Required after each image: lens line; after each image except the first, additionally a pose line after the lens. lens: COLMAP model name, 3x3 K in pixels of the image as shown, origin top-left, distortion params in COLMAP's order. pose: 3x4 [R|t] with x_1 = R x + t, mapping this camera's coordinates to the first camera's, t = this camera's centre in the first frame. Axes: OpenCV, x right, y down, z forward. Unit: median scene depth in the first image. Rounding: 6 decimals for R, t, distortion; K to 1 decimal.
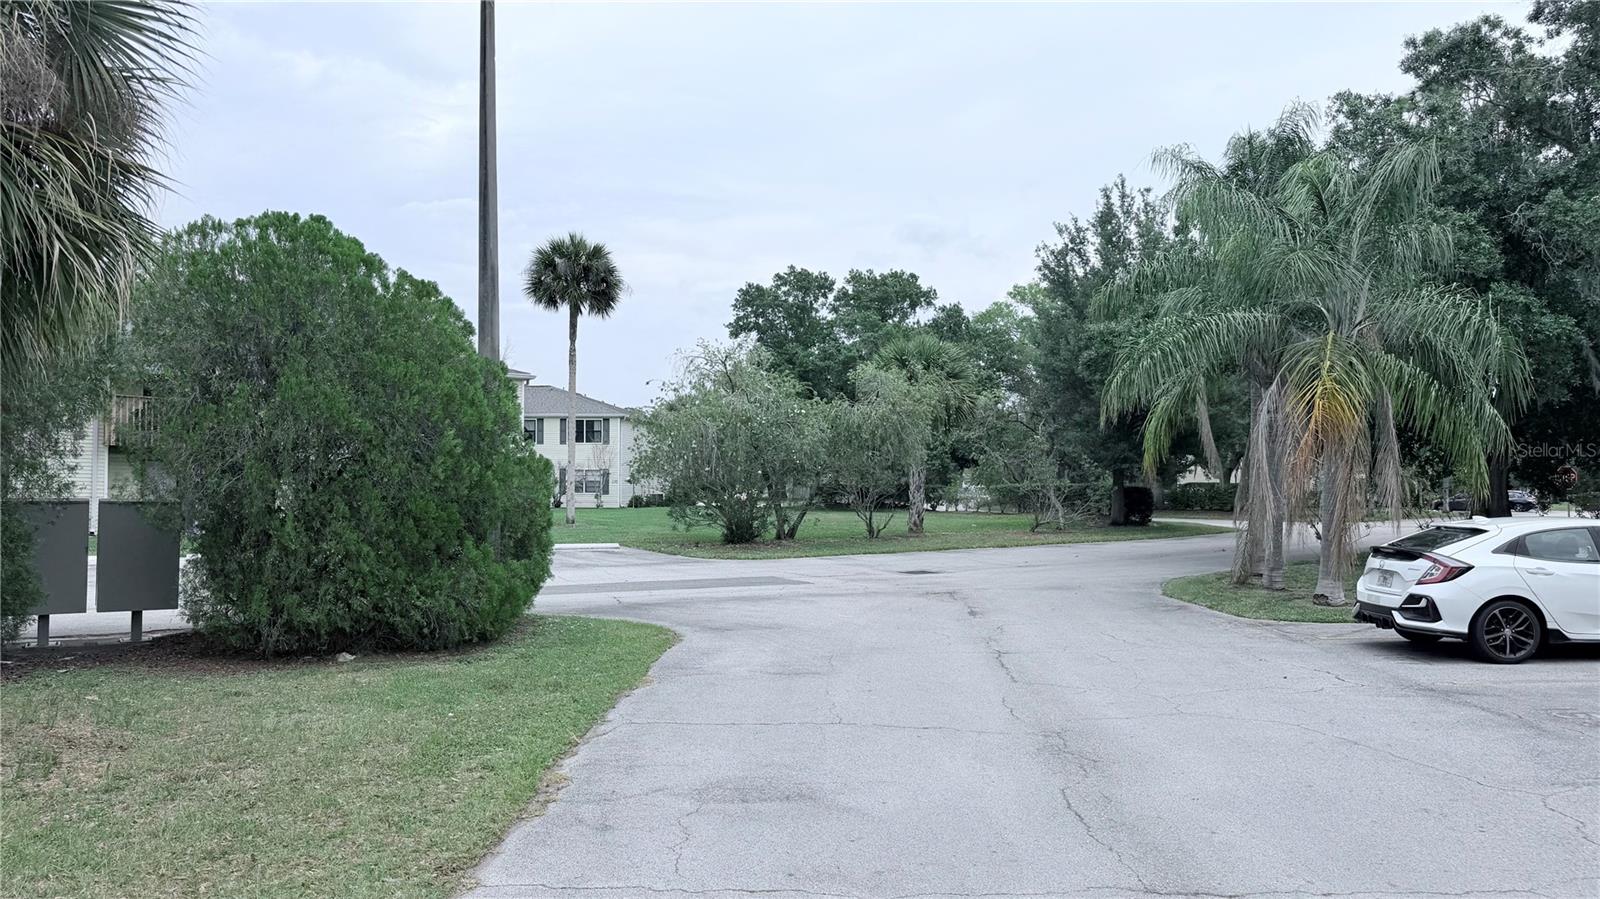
lens RADIAL K [[1134.9, 0, 798.3], [0, 1134.9, 439.5], [0, 0, 1]] dist [0.065444, -0.061993]
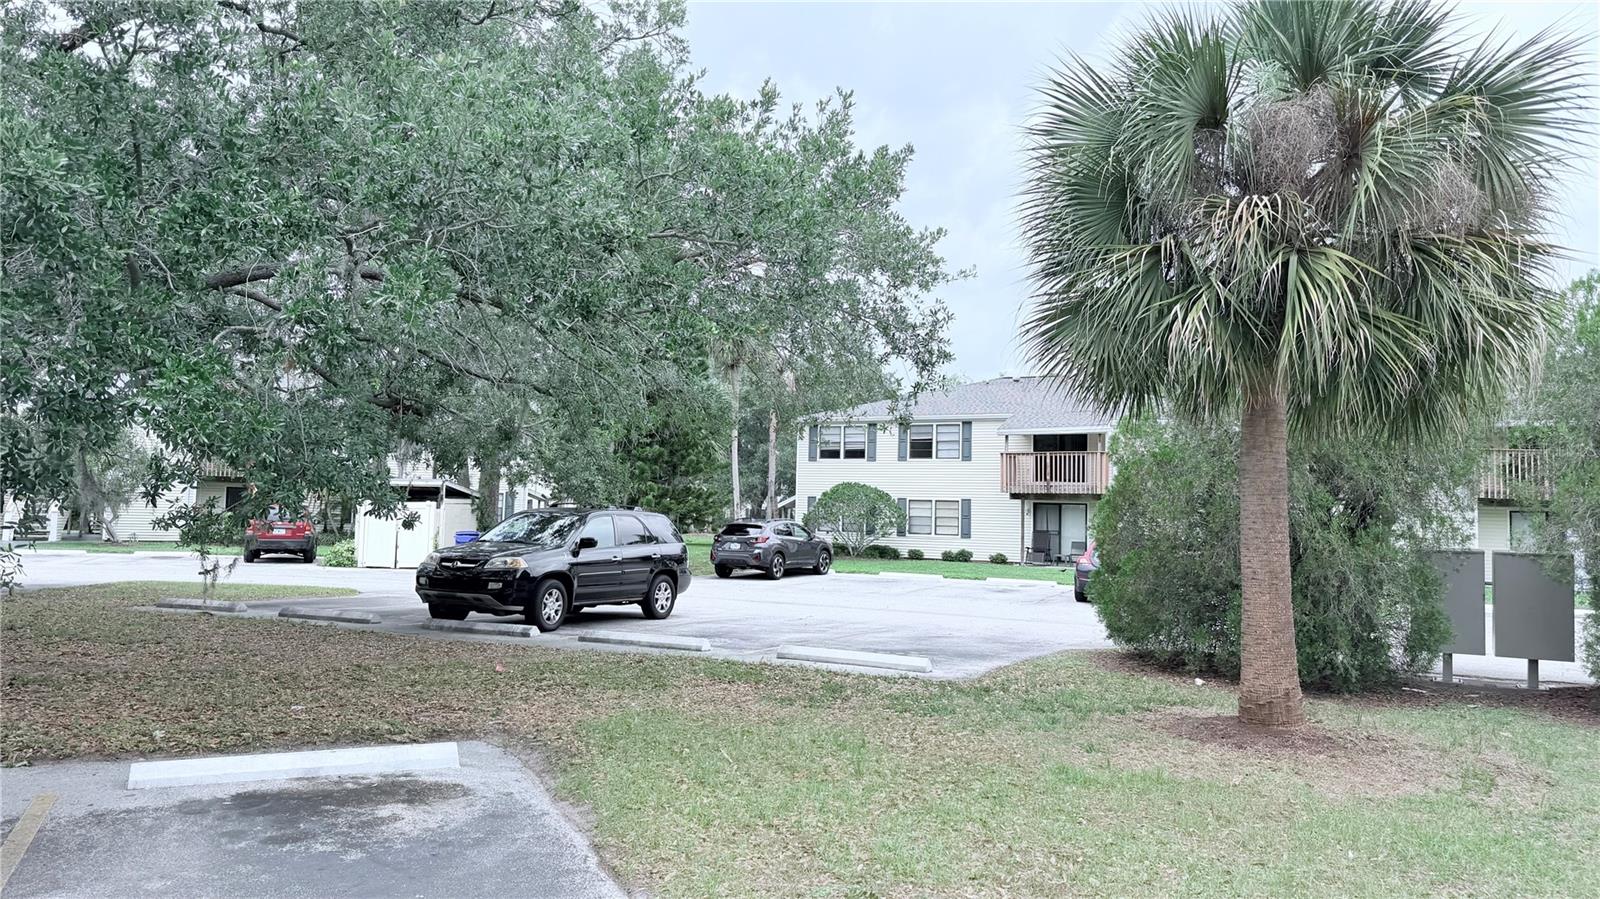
lens RADIAL K [[1134.9, 0, 813.7], [0, 1134.9, 455.2], [0, 0, 1]] dist [0.065444, -0.061993]
pose [[0.497268, -0.044603, -0.866450, 0.017014], [0.018194, 0.998994, -0.040984, -0.006356], [0.867406, 0.004616, 0.497580, -0.122544]]
